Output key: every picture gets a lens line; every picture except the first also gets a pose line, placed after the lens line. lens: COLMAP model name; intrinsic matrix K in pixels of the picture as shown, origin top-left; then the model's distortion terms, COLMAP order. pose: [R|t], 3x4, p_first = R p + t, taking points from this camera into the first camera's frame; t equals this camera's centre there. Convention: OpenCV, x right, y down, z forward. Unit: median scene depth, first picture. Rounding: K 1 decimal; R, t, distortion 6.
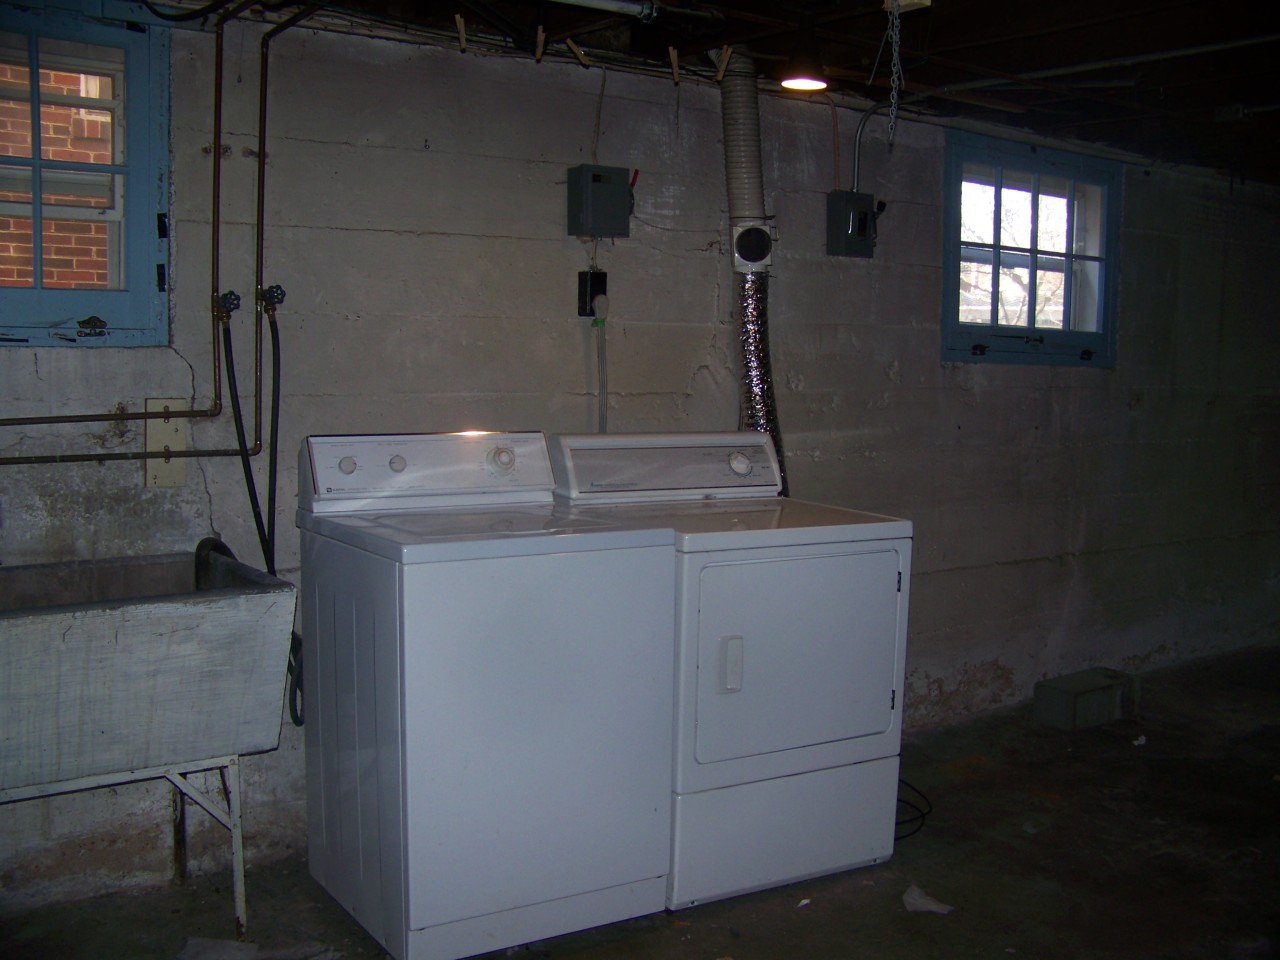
lens RADIAL K [[1361.4, 0, 657.9], [0, 1361.4, 477.7], [0, 0, 1]] dist [-0.251419, 0.308168]
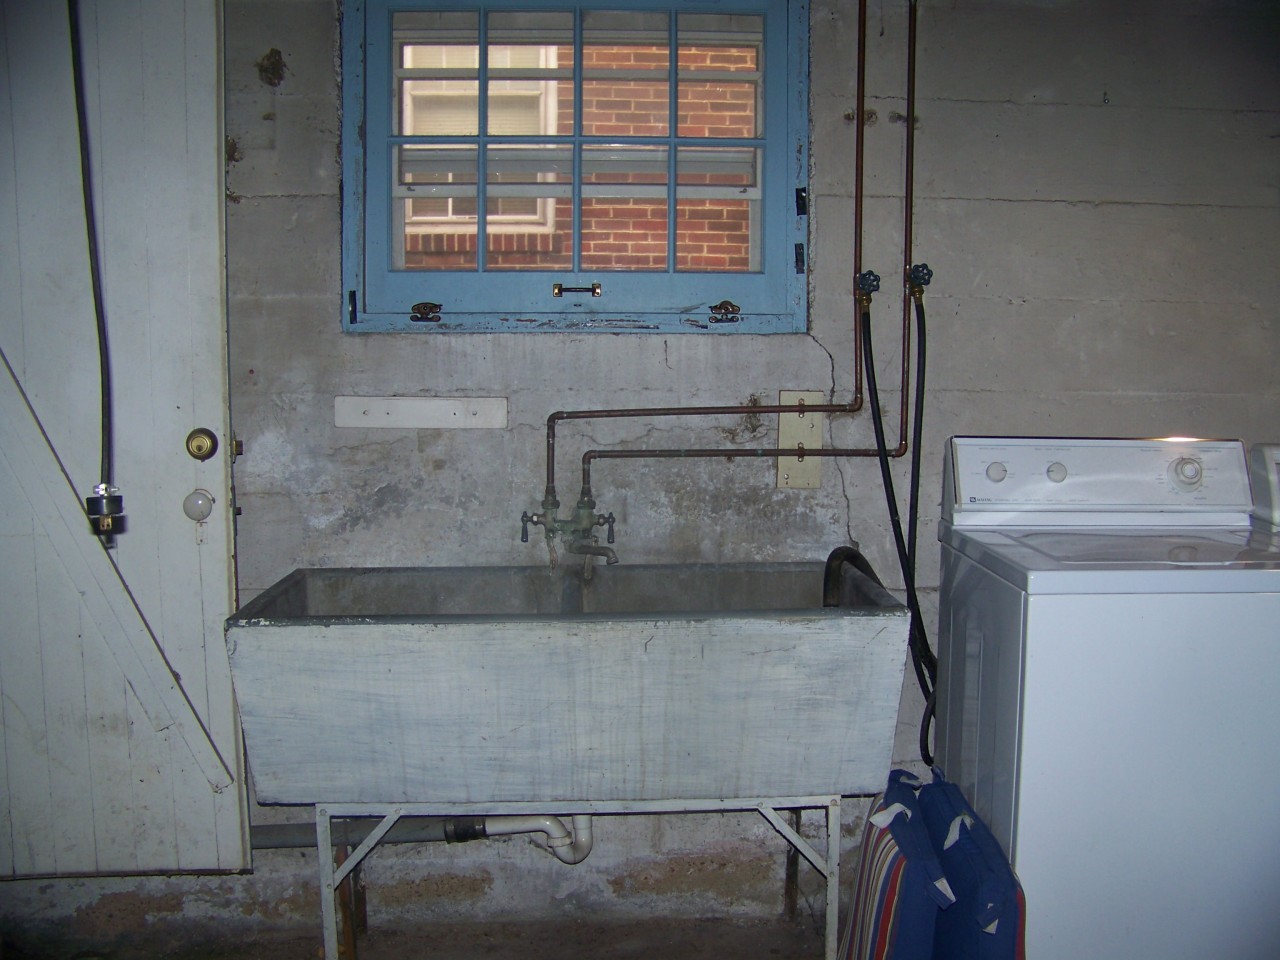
lens RADIAL K [[1361.4, 0, 657.9], [0, 1361.4, 477.7], [0, 0, 1]] dist [-0.251419, 0.308168]
pose [[0.848631, 0.037114, -0.527682, 0.038031], [-0.040340, 0.999171, 0.005400, -0.001357], [0.527445, 0.016704, 0.849425, 0.160108]]
